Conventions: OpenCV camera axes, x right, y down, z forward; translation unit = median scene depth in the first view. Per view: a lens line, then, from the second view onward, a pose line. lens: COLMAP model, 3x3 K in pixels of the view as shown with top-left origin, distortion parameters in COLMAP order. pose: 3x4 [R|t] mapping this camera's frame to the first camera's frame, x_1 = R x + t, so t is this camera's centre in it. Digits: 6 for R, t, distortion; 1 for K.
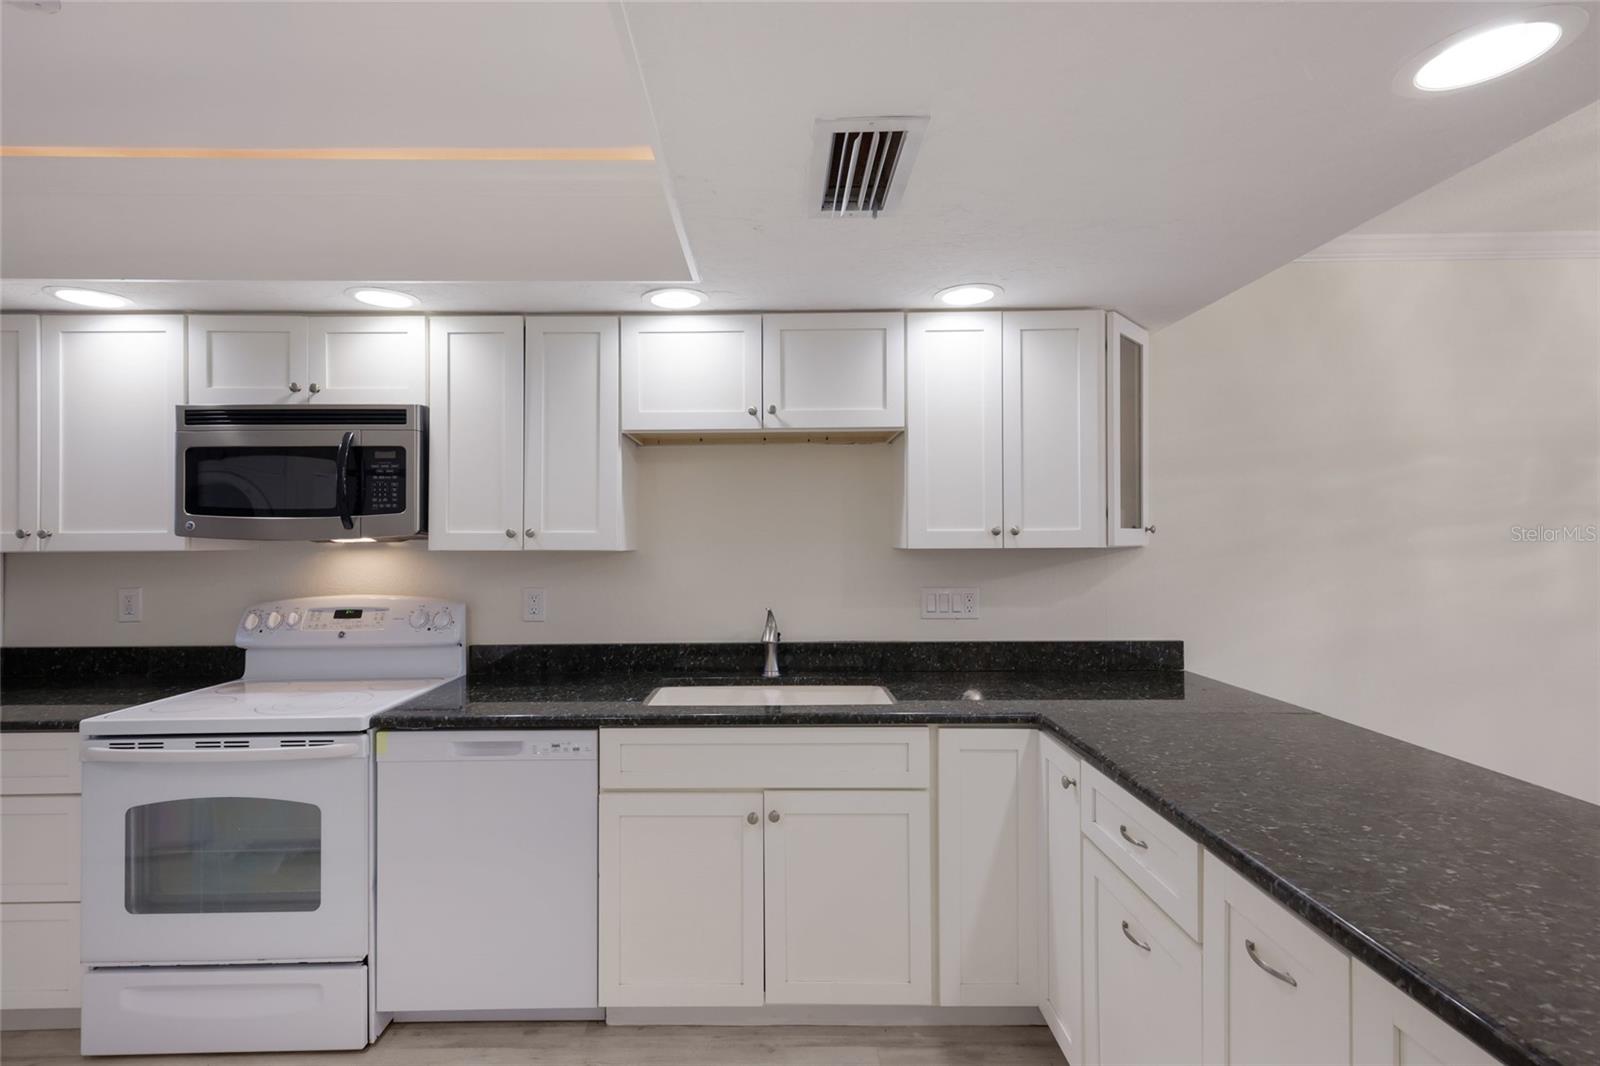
lens RADIAL K [[788.4, 0, 792.1], [0, 788.4, 536.4], [0, 0, 1]] dist [0.023100, 0.000521]
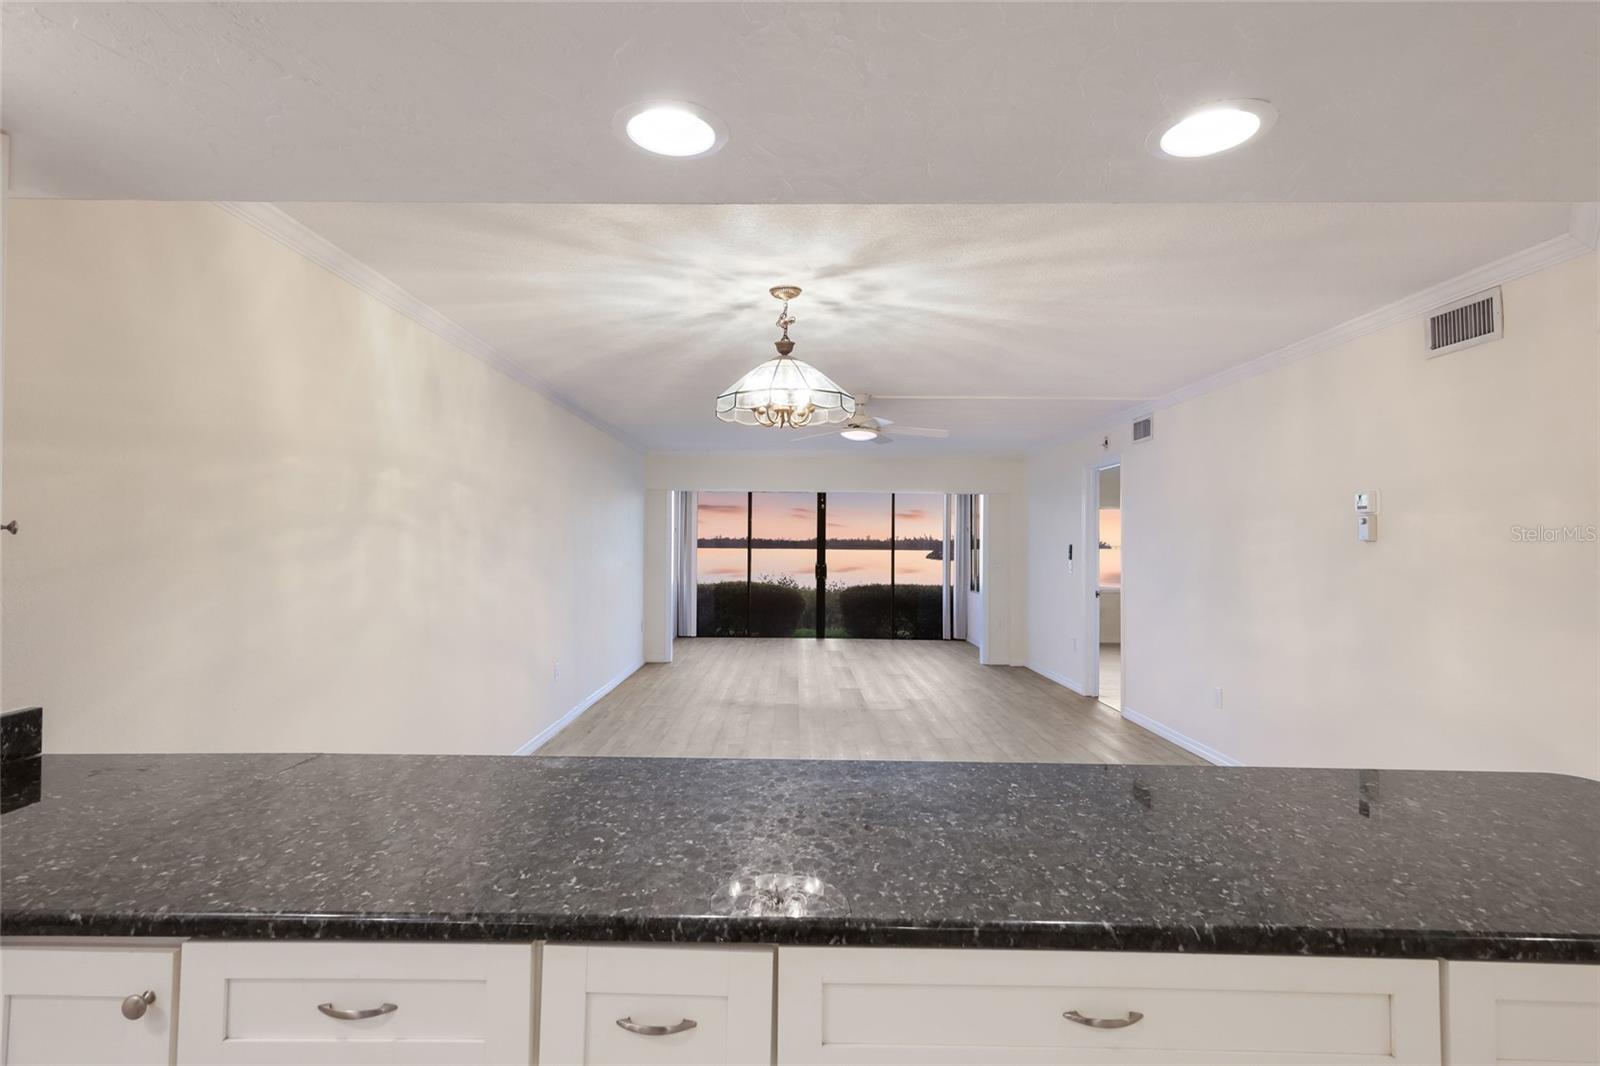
lens RADIAL K [[793.6, 0, 791.9], [0, 793.6, 531.0], [0, 0, 1]] dist [0.020205, -0.000698]
pose [[0.002393, 0.016642, 0.999859, -0.161232], [-0.006285, 0.999842, -0.016627, 0.000270], [-0.999977, -0.006244, 0.002497, 0.461756]]
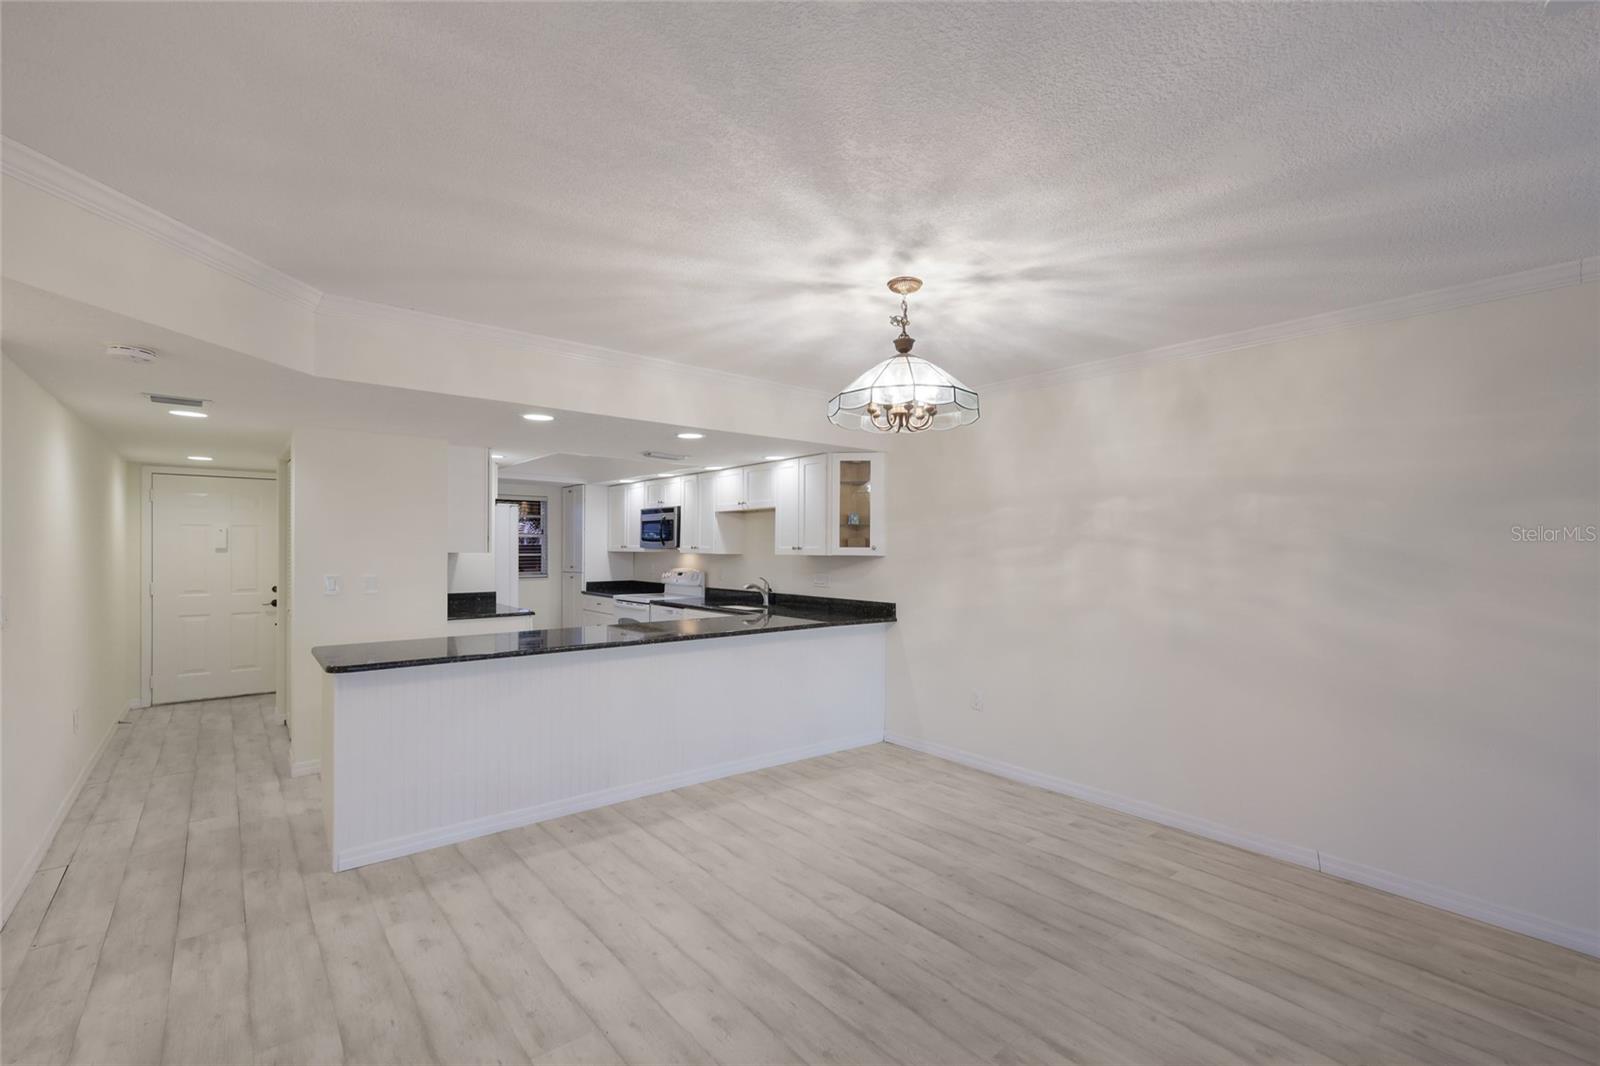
lens RADIAL K [[695.8, 0, 804.4], [0, 695.8, 551.5], [0, 0, 1]] dist [0.016909, 0.001144]
pose [[0.635302, 0.011673, -0.772176, 1.925223], [-0.010088, 0.999926, 0.006816, -0.010894], [0.772198, 0.003460, 0.635372, -0.341596]]
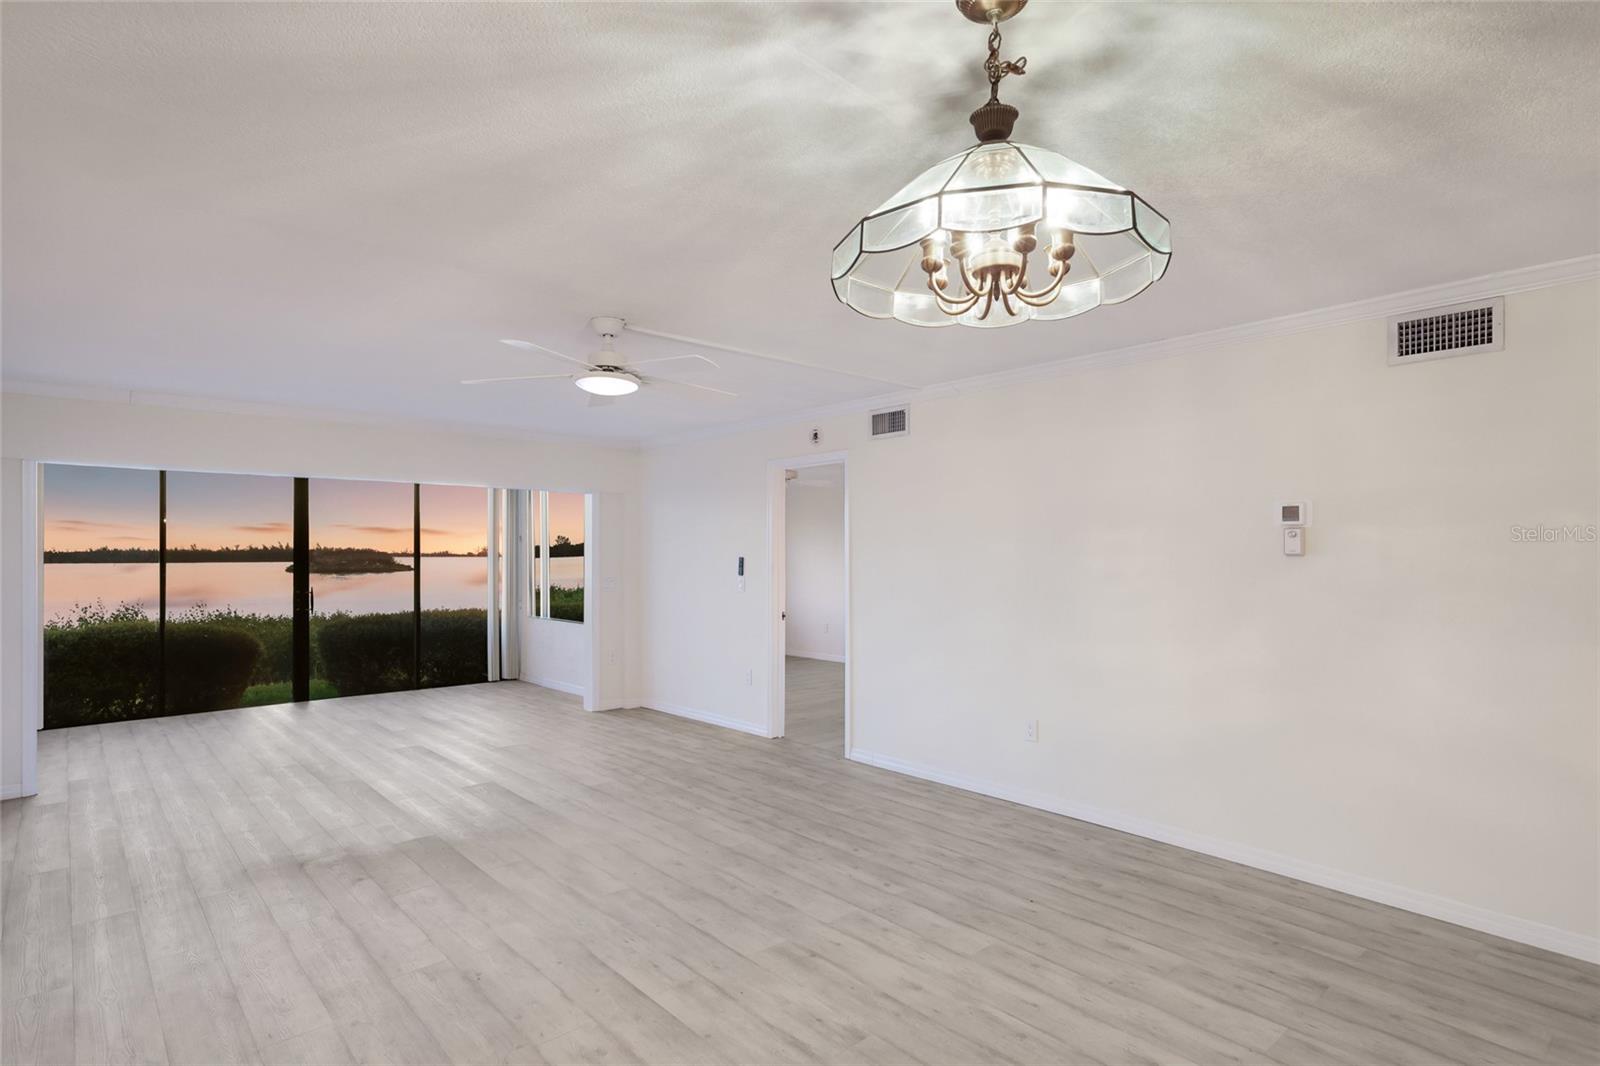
lens RADIAL K [[820.5, 0, 802.3], [0, 820.5, 546.5], [0, 0, 1]] dist [0.014374, -0.002698]
pose [[-0.666274, 0.007818, 0.745666, 0.814910], [0.002298, 0.999962, -0.008431, -0.016043], [-0.745703, -0.003904, -0.666267, 0.986274]]
